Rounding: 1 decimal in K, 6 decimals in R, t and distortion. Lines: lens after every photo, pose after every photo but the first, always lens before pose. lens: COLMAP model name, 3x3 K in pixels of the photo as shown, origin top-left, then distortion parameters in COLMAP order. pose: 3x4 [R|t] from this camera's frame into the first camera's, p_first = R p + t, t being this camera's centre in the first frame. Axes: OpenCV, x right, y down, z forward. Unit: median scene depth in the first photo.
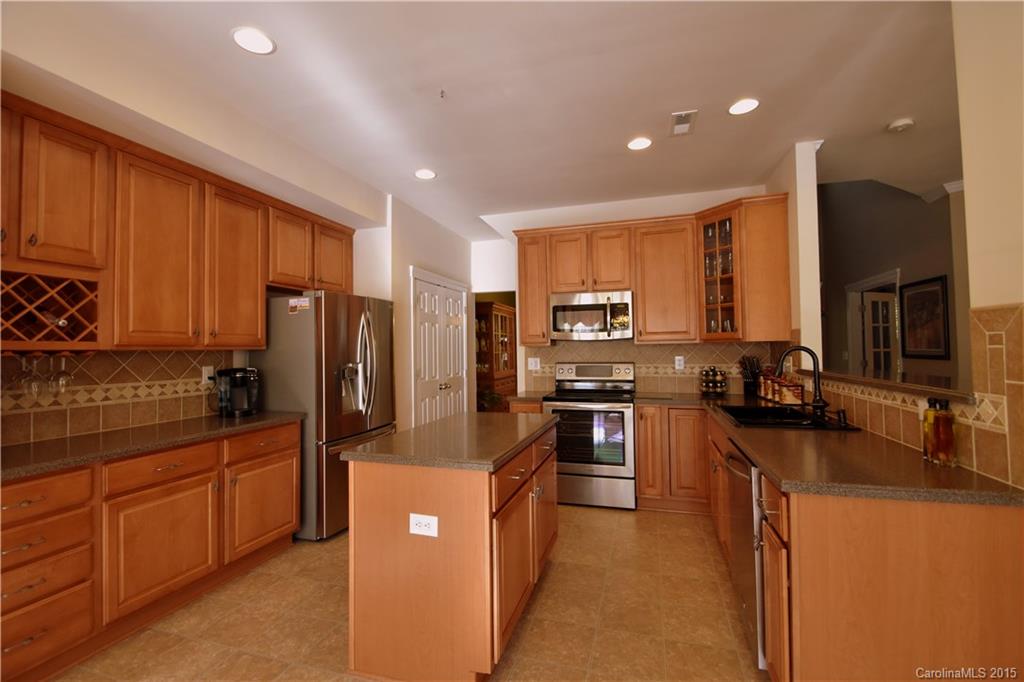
lens RADIAL K [[447.3, 0, 506.5], [0, 447.3, 338.8], [0, 0, 1]] dist [0.002073, -0.011083]
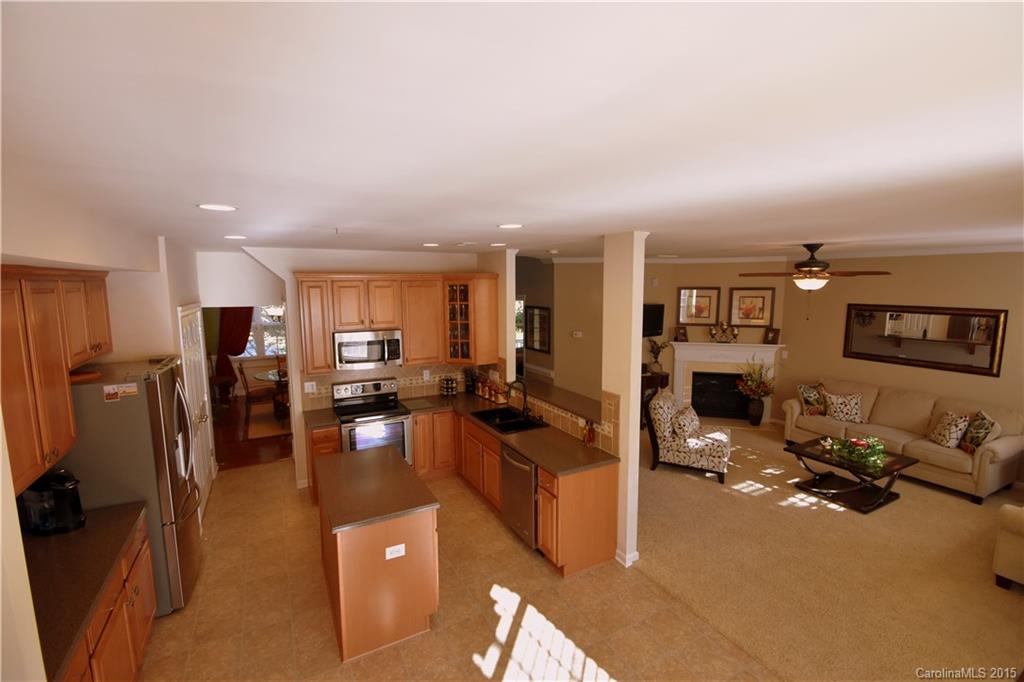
lens RADIAL K [[447.3, 0, 506.5], [0, 447.3, 338.8], [0, 0, 1]] dist [0.002073, -0.011083]
pose [[0.699124, -0.079087, 0.710613, -0.531854], [-0.019183, 0.991431, 0.129213, -0.304660], [-0.714743, -0.103968, 0.691616, -0.179975]]
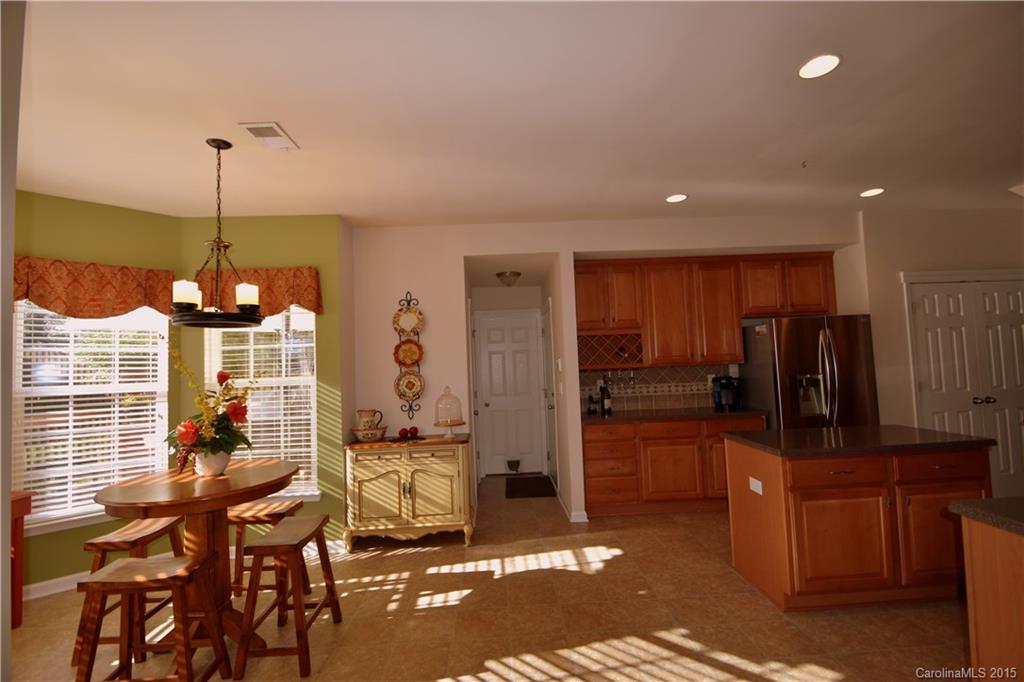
lens RADIAL K [[447.3, 0, 506.5], [0, 447.3, 338.8], [0, 0, 1]] dist [0.002073, -0.011083]
pose [[0.318335, -0.050918, -0.946610, 0.549005], [0.057455, 0.997757, -0.034348, -0.047291], [0.946235, -0.043454, 0.320547, -0.156620]]
